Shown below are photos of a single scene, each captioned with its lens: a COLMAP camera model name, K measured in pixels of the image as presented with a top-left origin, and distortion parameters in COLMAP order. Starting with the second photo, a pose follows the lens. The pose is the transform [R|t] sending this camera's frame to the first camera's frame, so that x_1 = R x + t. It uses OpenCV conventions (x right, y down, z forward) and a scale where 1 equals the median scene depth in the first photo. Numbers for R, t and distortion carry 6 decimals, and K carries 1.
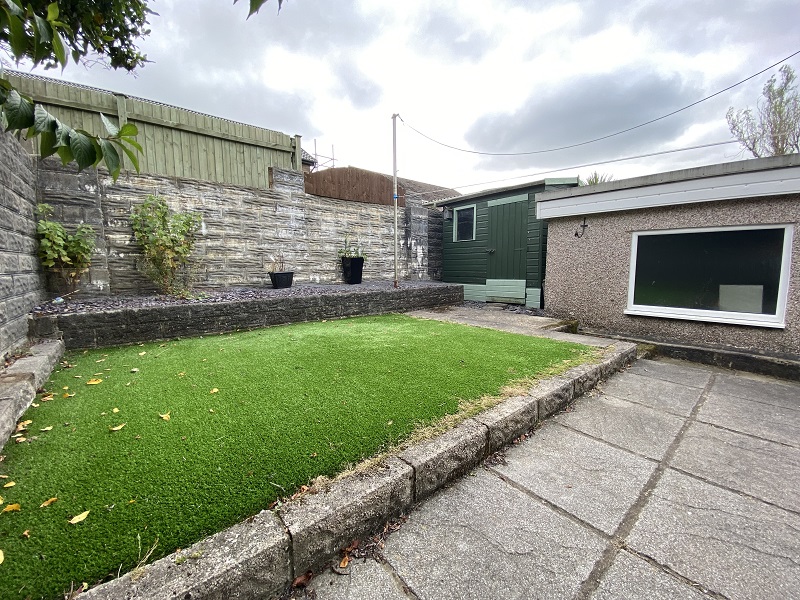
lens RADIAL K [[328.7, 0, 401.2], [0, 328.7, 300.1], [0, 0, 1]] dist [-0.003643, -0.000848]
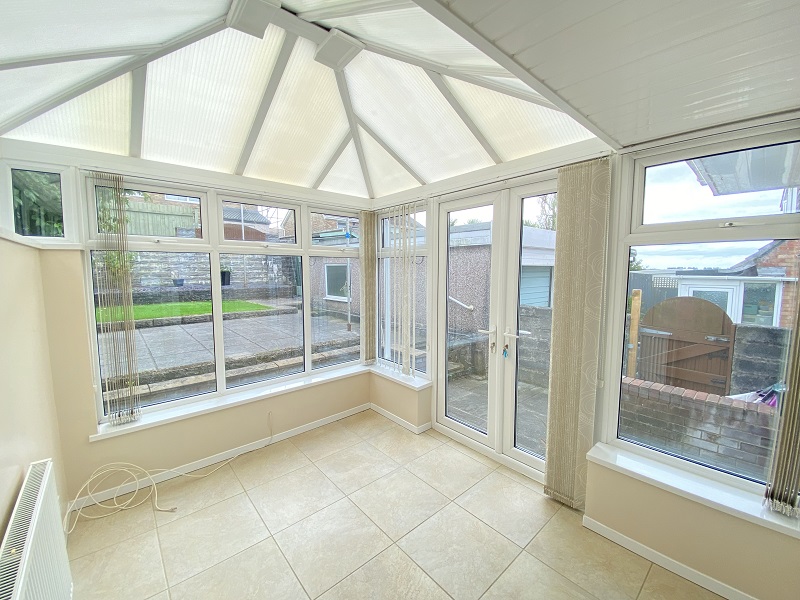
lens RADIAL K [[328.7, 0, 401.2], [0, 328.7, 300.1], [0, 0, 1]] dist [-0.003643, -0.000848]
pose [[0.999264, 0.009454, 0.037182, 0.993651], [-0.009004, 0.999884, -0.012254, 0.062789], [-0.037294, 0.011910, 0.999233, -1.158946]]
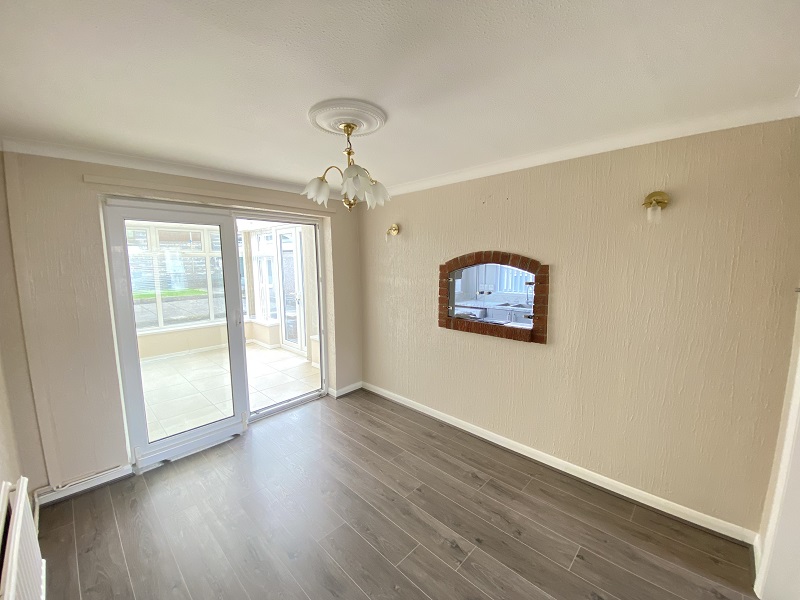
lens RADIAL K [[328.7, 0, 401.2], [0, 328.7, 300.1], [0, 0, 1]] dist [-0.003643, -0.000848]
pose [[0.993218, -0.014592, 0.115349, 1.844443], [0.012908, 0.999799, 0.015333, 0.187420], [-0.115550, -0.013740, 0.993207, -2.472240]]
